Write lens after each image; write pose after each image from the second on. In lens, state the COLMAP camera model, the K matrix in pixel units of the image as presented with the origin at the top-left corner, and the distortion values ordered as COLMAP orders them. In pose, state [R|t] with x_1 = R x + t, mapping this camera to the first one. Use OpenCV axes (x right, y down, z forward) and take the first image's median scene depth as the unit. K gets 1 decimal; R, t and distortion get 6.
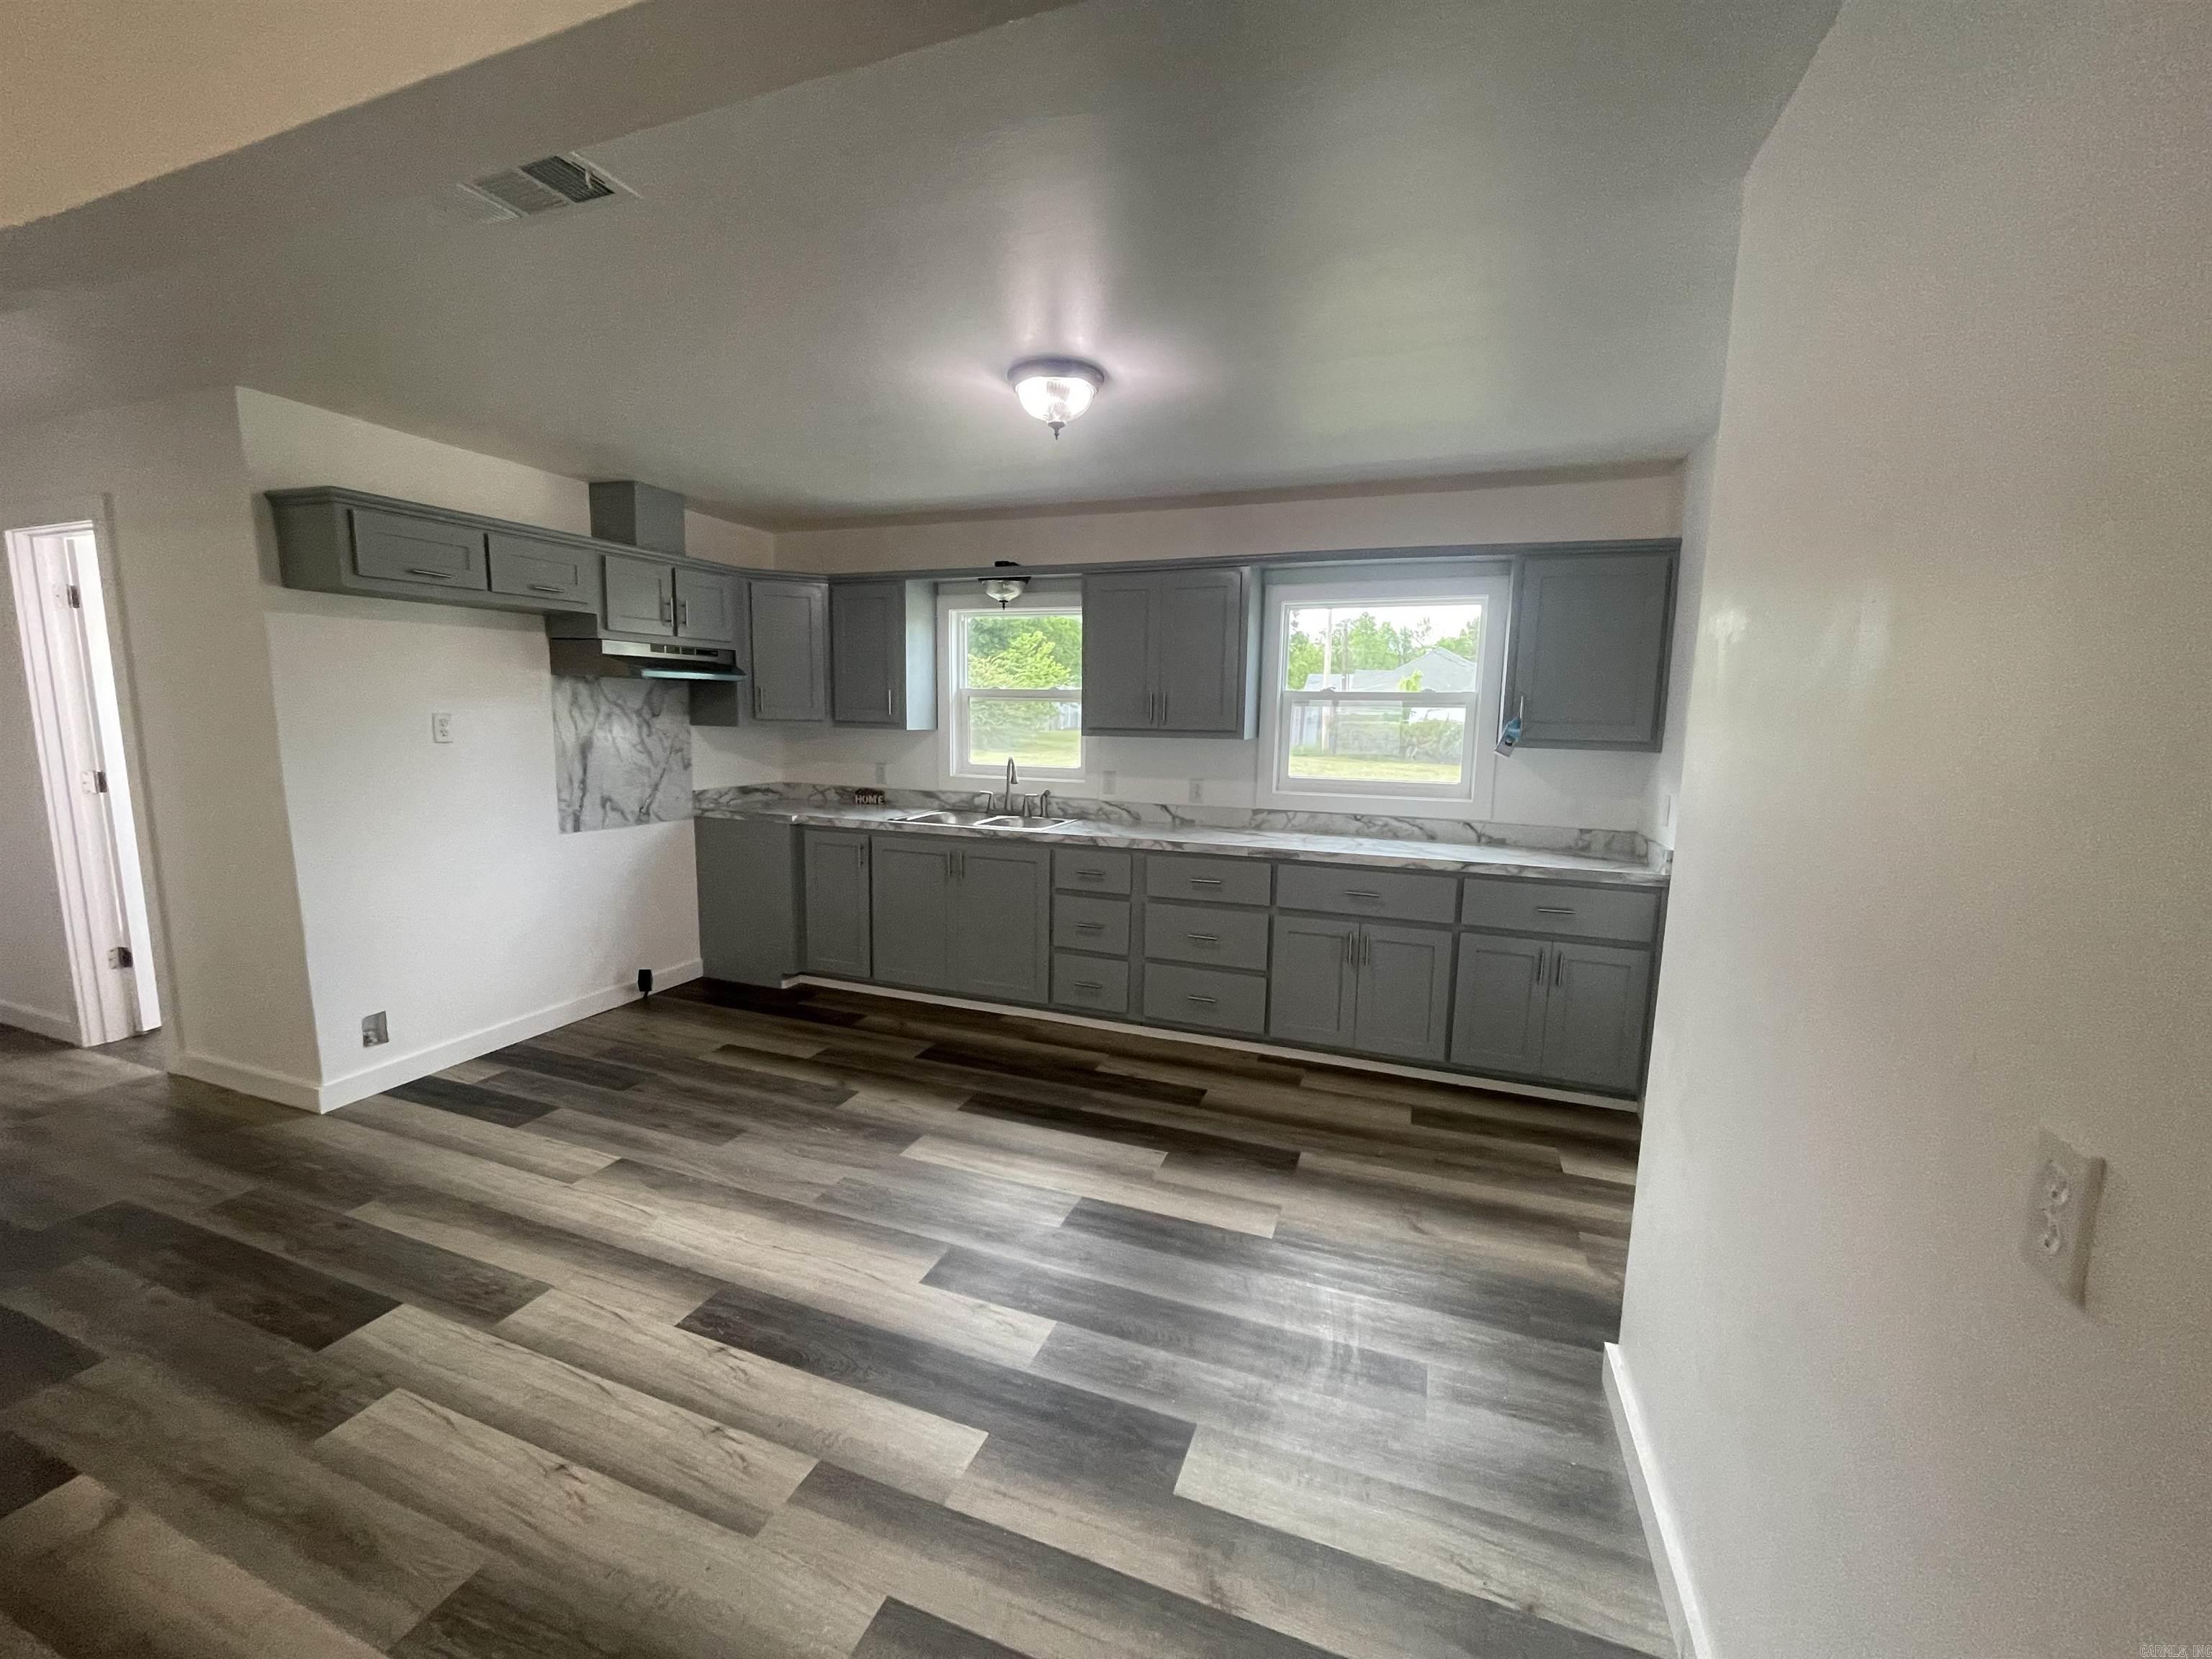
lens RADIAL K [[895.1, 0, 1101.5], [0, 895.1, 834.3], [0, 0, 1]] dist [-0.001174, 0.000671]
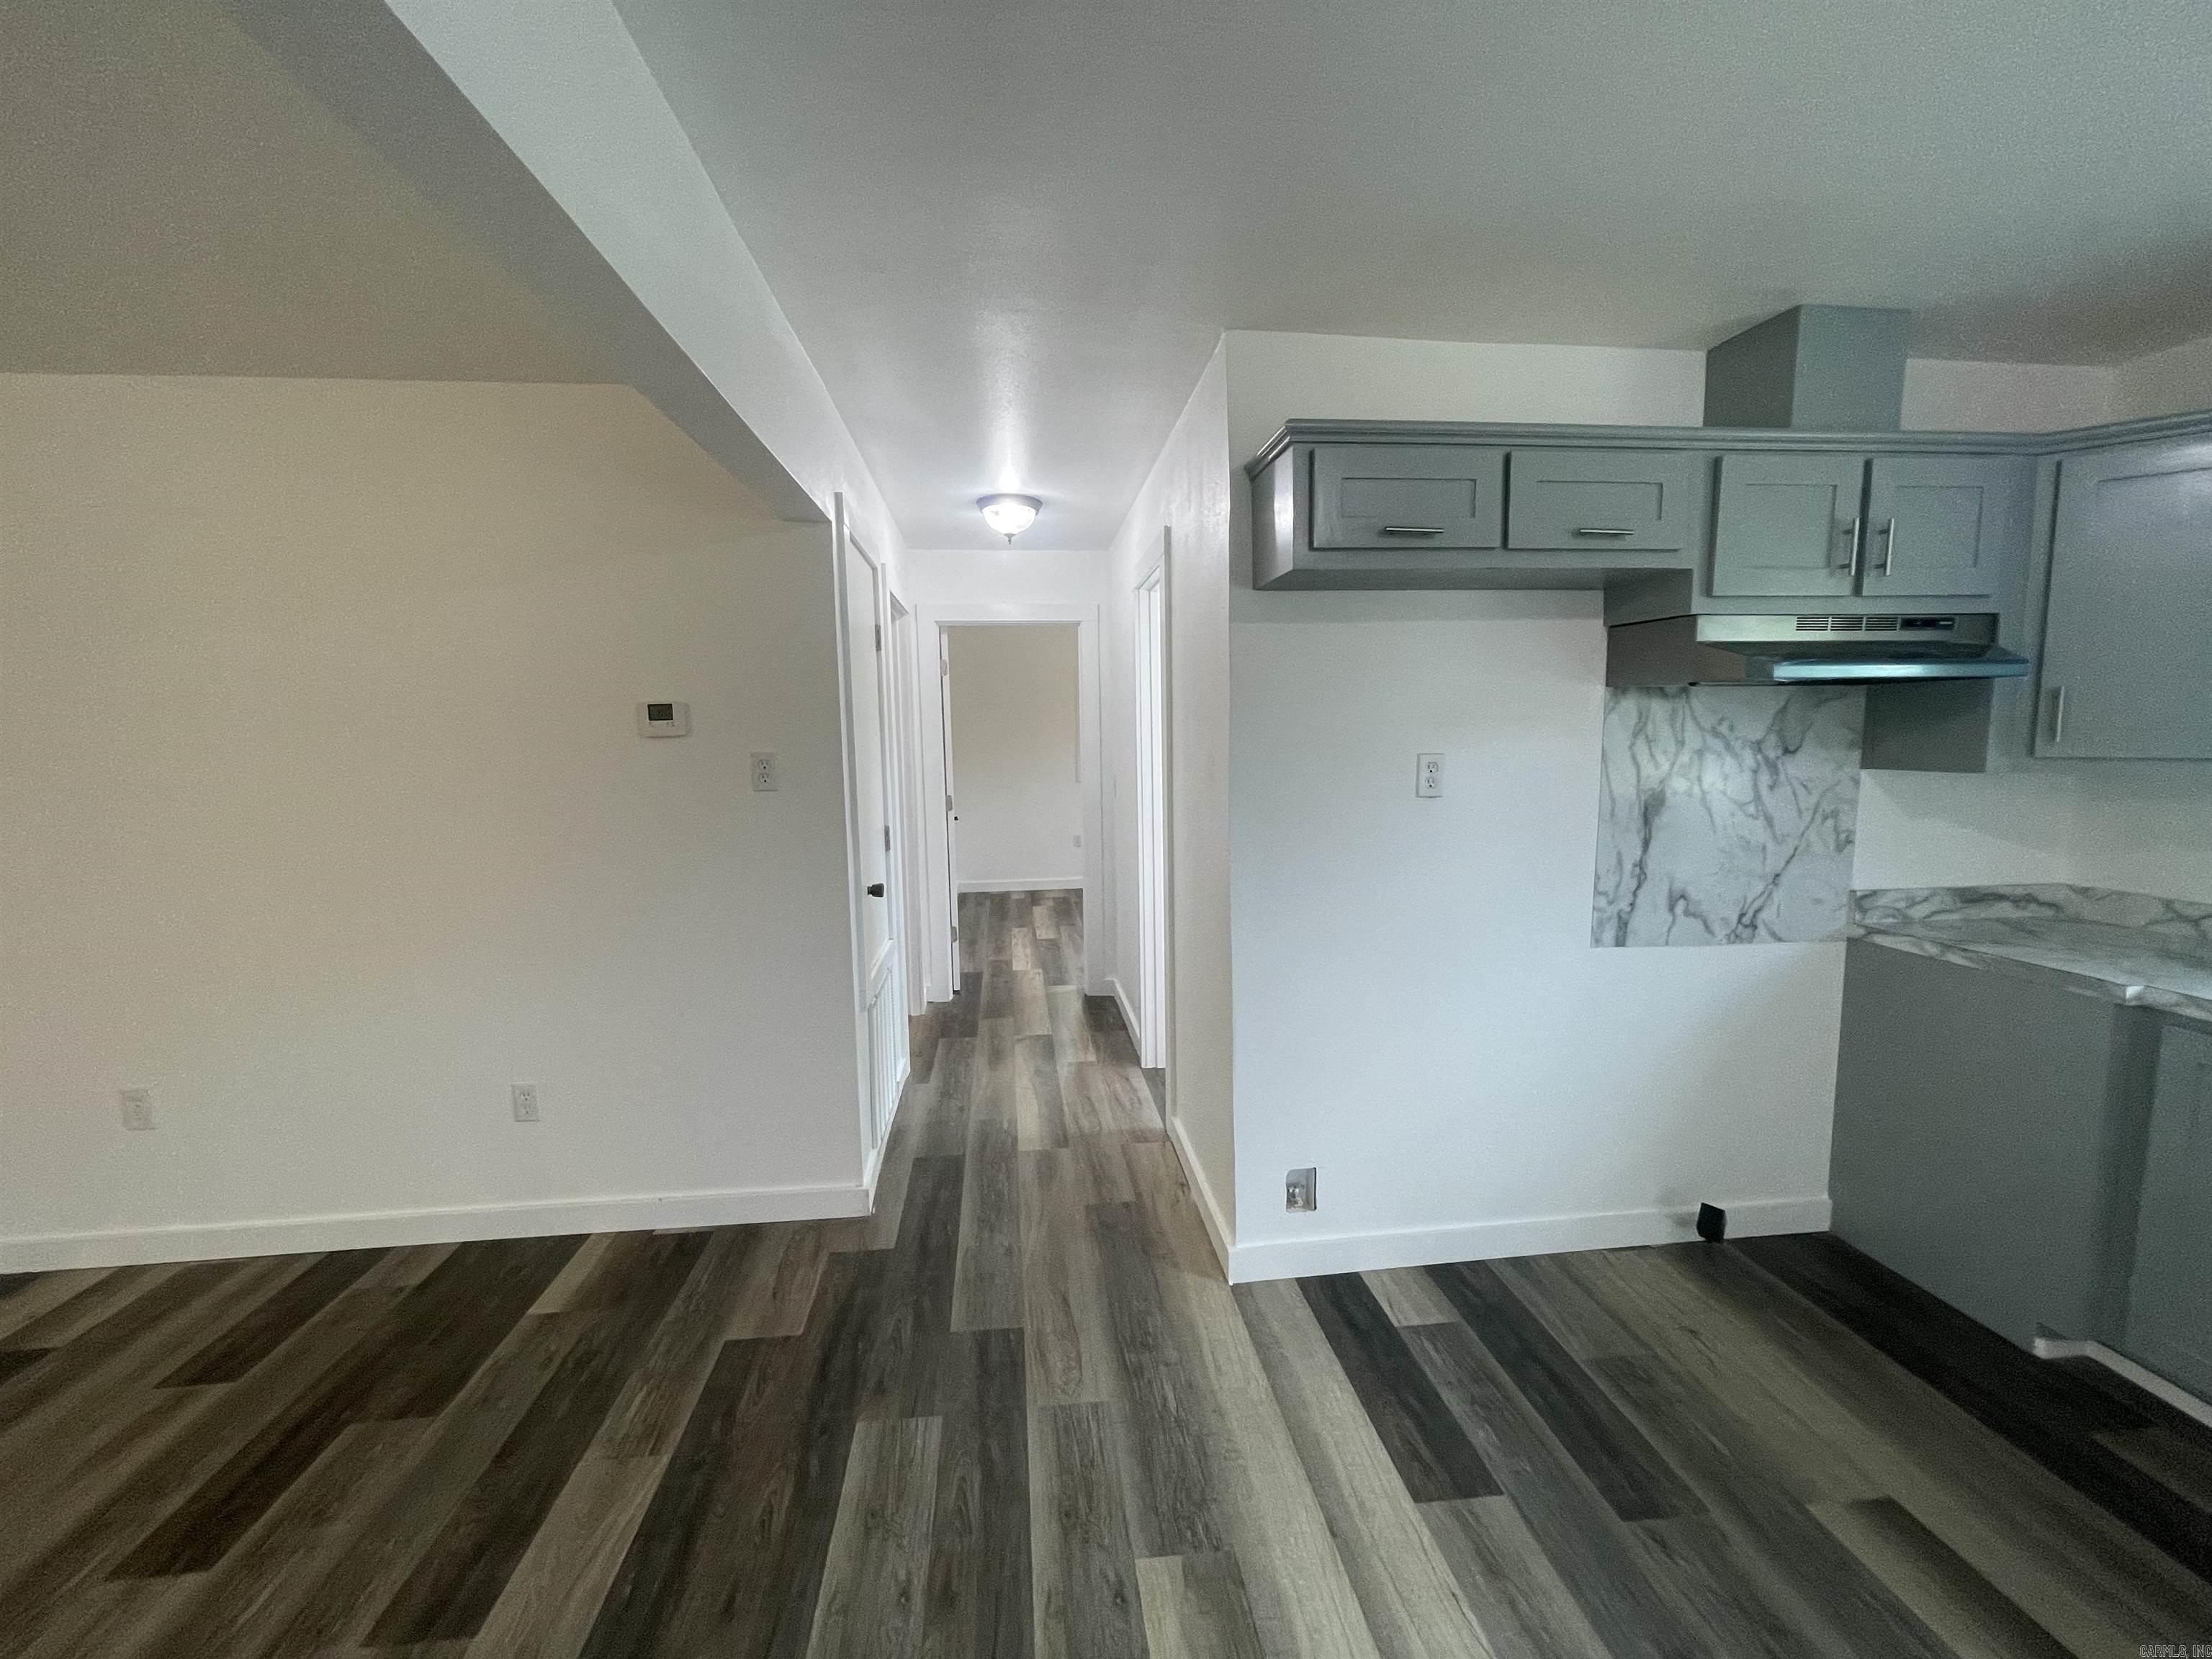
lens RADIAL K [[895.1, 0, 1102.1], [0, 895.1, 827.7], [0, 0, 1]] dist [-0.001174, 0.000671]
pose [[0.449611, 0.071137, -0.890387, -0.217530], [-0.103742, 0.994236, 0.027049, -0.063608], [0.887180, 0.080209, 0.454399, 0.421117]]
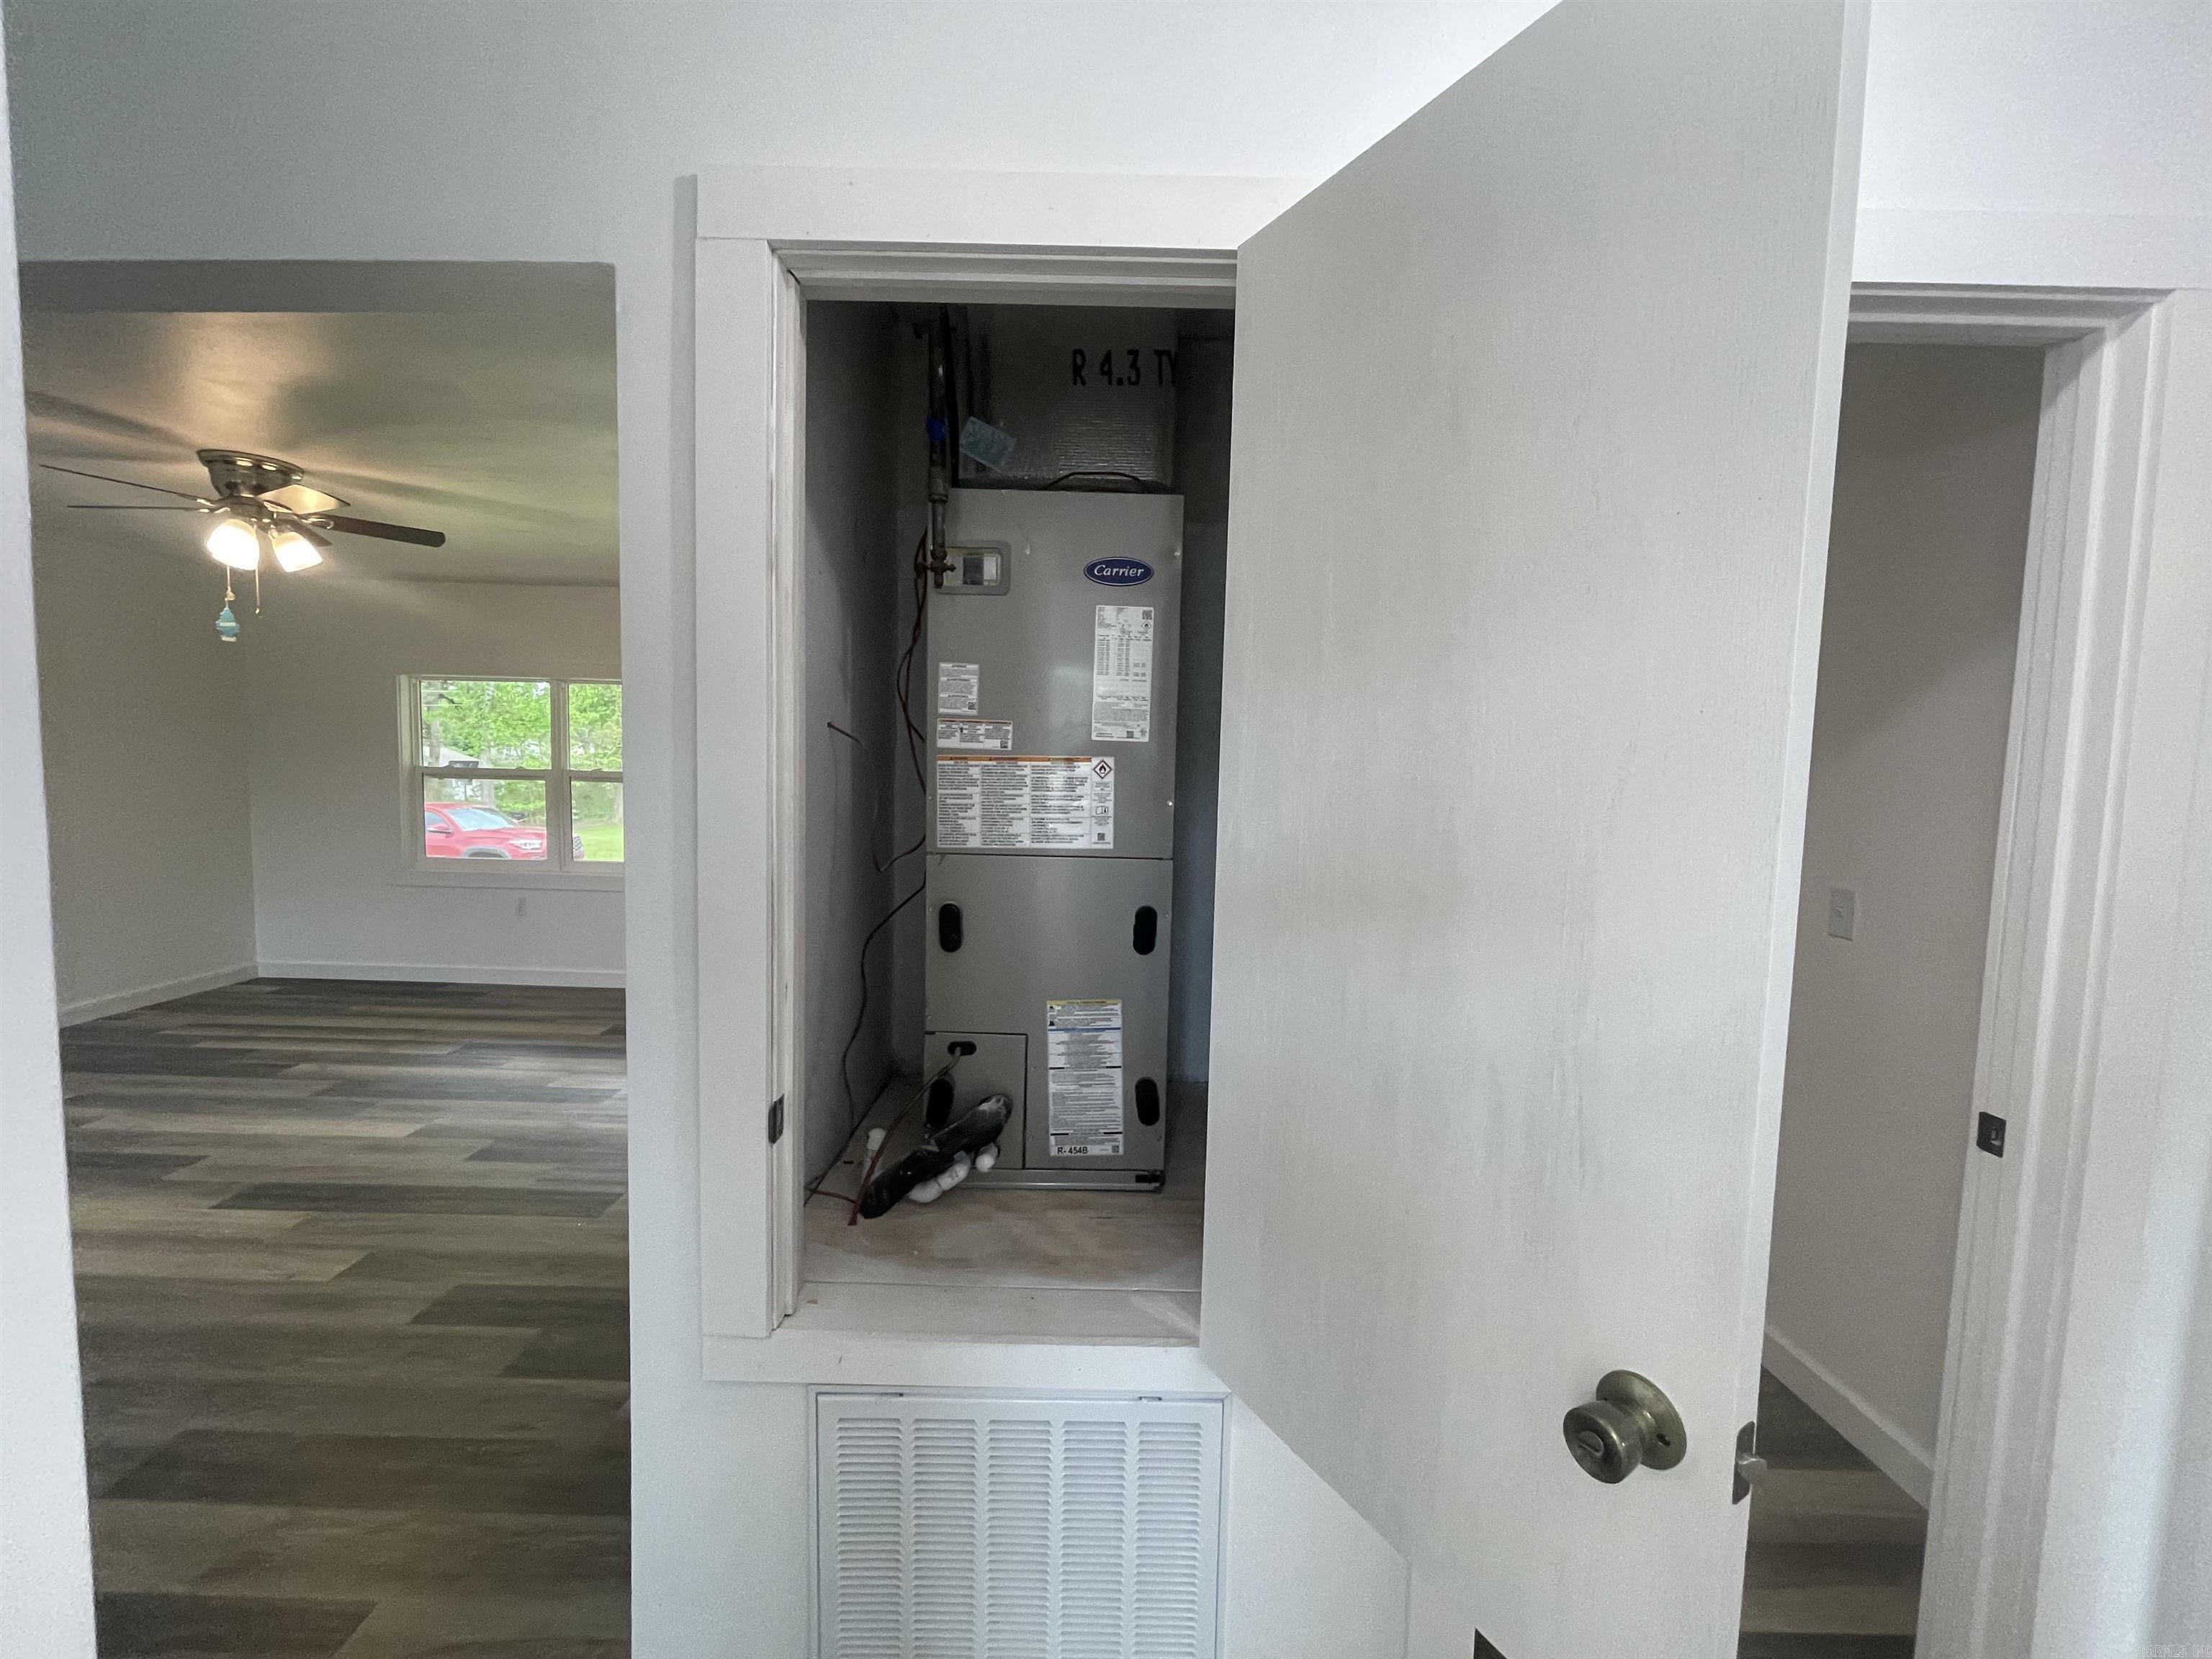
lens RADIAL K [[895.1, 0, 1099.0], [0, 895.1, 821.6], [0, 0, 1]] dist [-0.001174, 0.000671]
pose [[-0.938300, -0.015243, -0.345485, -0.952576], [-0.086683, 0.977501, 0.192294, -0.143415], [0.334781, 0.210378, -0.918511, 0.884456]]
